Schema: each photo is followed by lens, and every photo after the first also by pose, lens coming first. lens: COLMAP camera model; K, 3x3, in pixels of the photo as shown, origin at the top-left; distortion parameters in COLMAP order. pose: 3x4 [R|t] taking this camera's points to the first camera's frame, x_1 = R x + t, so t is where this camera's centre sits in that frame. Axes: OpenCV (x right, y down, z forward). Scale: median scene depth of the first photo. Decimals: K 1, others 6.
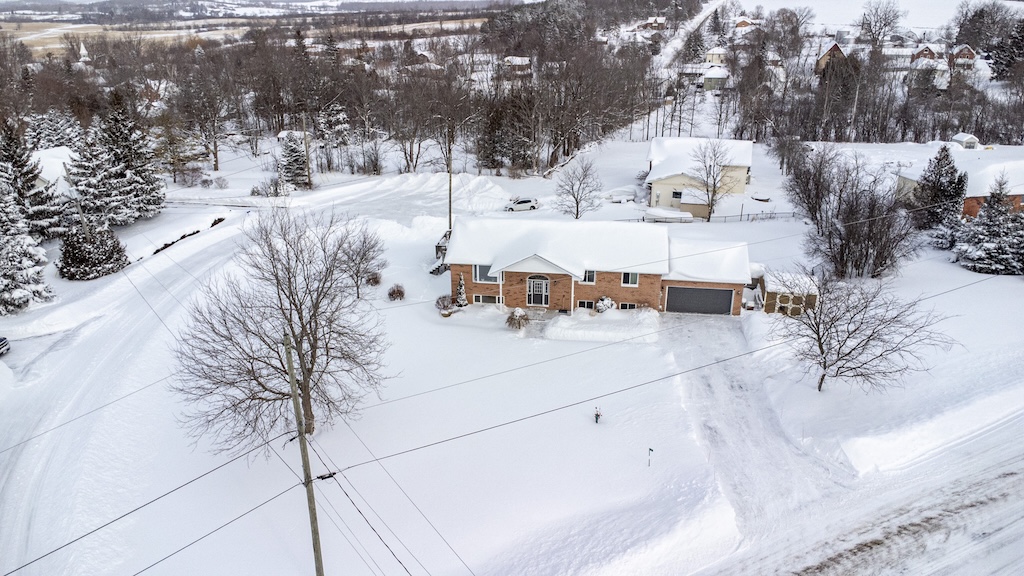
lens RADIAL K [[742.7, 0, 512.3], [0, 742.7, 294.8], [0, 0, 1]] dist [0.021749, -0.024759]
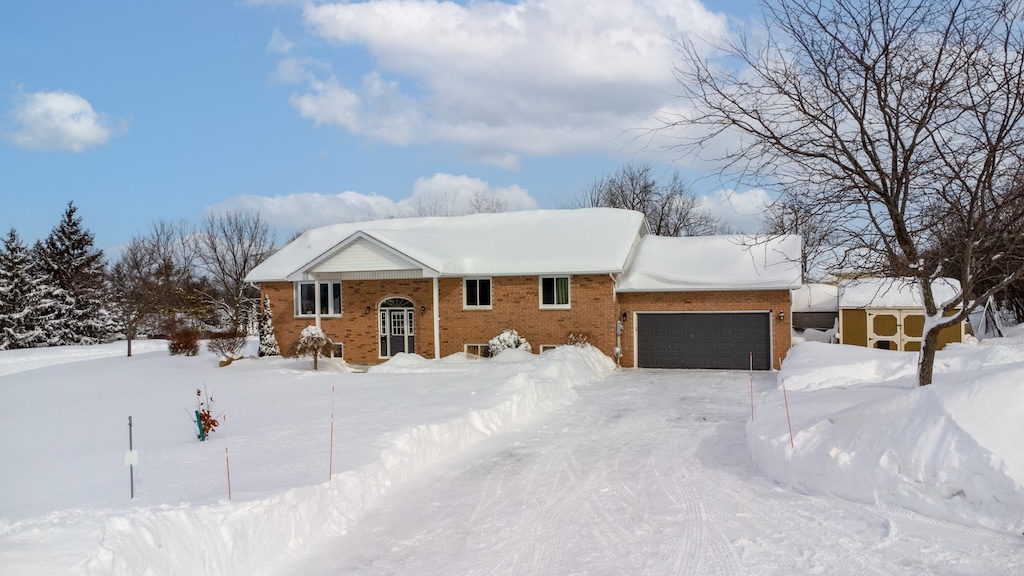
lens RADIAL K [[773.3, 0, 511.3], [0, 773.3, 285.9], [0, 0, 1]] dist [0.009820, 0.003321]
pose [[0.974853, -0.019695, -0.221975, 0.237899], [-0.063687, 0.929920, -0.362204, 0.161802], [0.213553, 0.367233, 0.905282, 0.492370]]
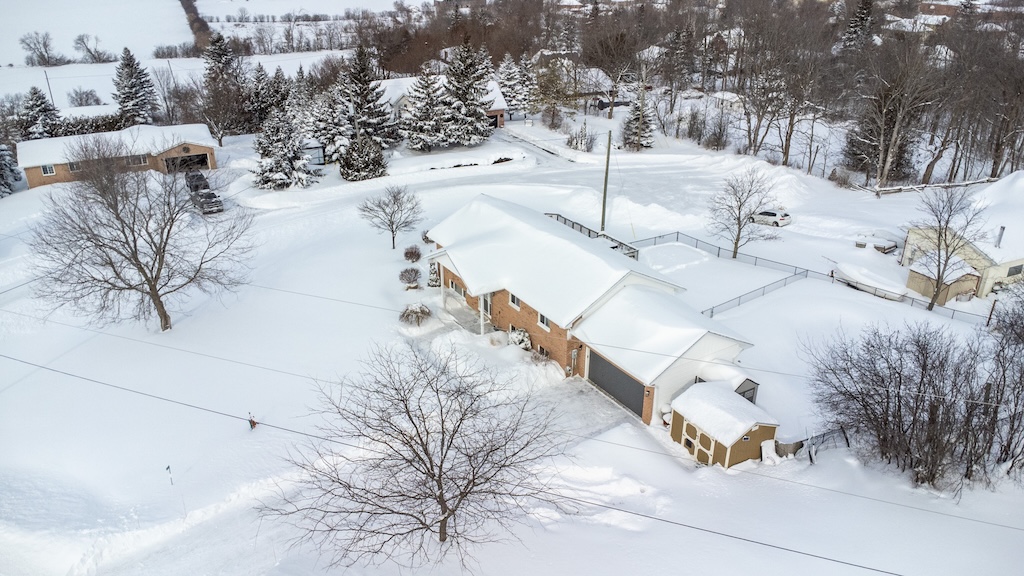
lens RADIAL K [[742.7, 0, 512.0], [0, 742.7, 289.5], [0, 0, 1]] dist [0.021749, -0.024759]
pose [[0.647365, 0.318461, -0.692460, 0.639365], [-0.282916, 0.944020, 0.169662, -0.165693], [0.707726, 0.086075, 0.701224, 0.413348]]
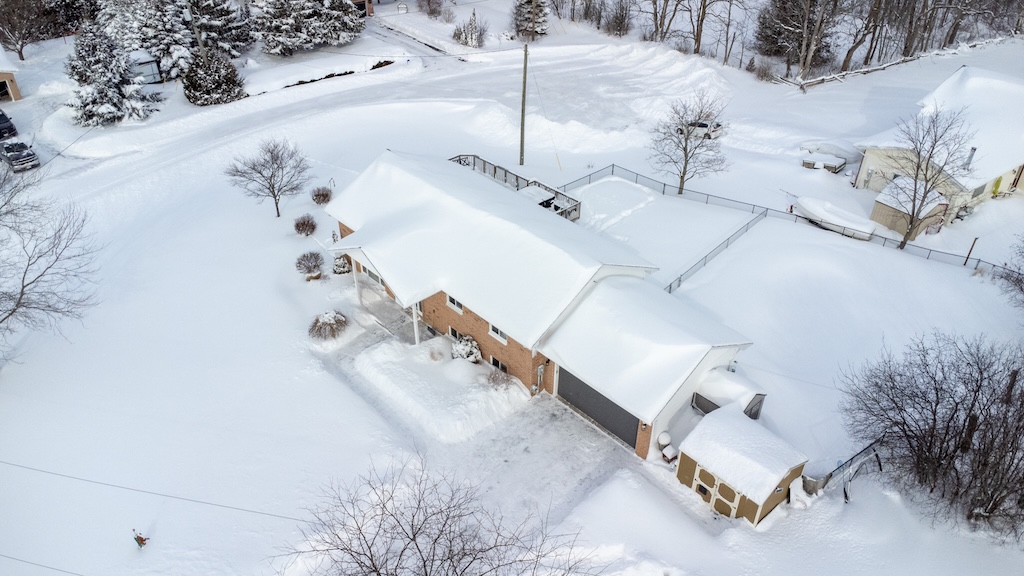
lens RADIAL K [[742.7, 0, 511.8], [0, 742.7, 290.9], [0, 0, 1]] dist [0.021749, -0.024759]
pose [[0.781226, 0.361708, -0.508777, 0.456573], [-0.233975, 0.925272, 0.298542, -0.231308], [0.578742, -0.114187, 0.807477, 0.485739]]
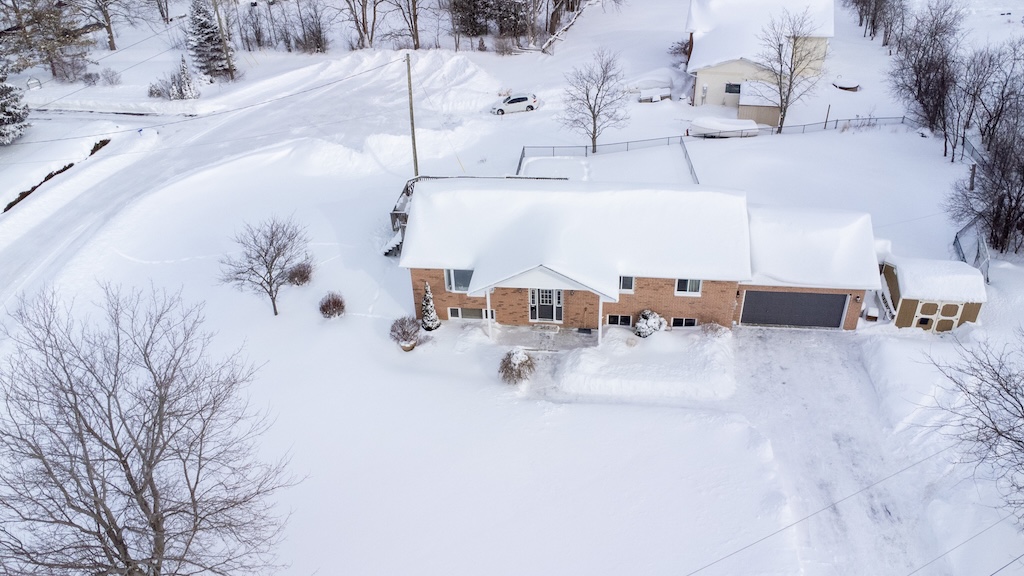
lens RADIAL K [[787.2, 0, 511.9], [0, 787.2, 290.1], [0, 0, 1]] dist [0.032895, -0.045522]
pose [[0.999235, -0.039066, -0.001916, 0.006162], [0.038641, 0.978408, 0.203039, -0.155669], [-0.006057, -0.202958, 0.979169, 0.319172]]
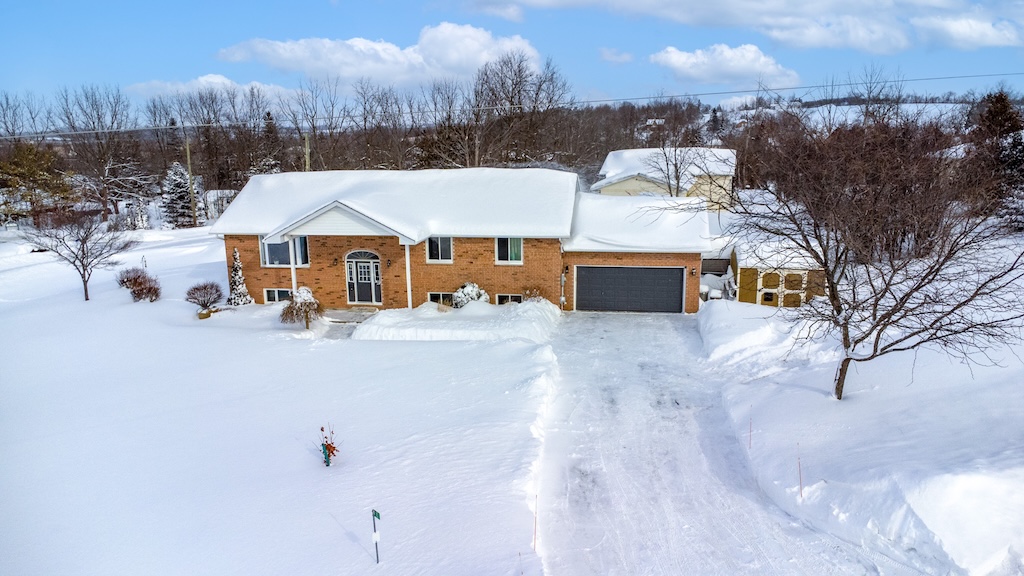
lens RADIAL K [[742.7, 0, 511.2], [0, 742.7, 286.8], [0, 0, 1]] dist [0.021749, -0.024759]
pose [[0.999681, -0.010852, -0.022815, 0.166903], [0.006912, 0.986069, -0.166191, 0.102230], [0.024301, 0.165980, 0.985830, 0.400022]]
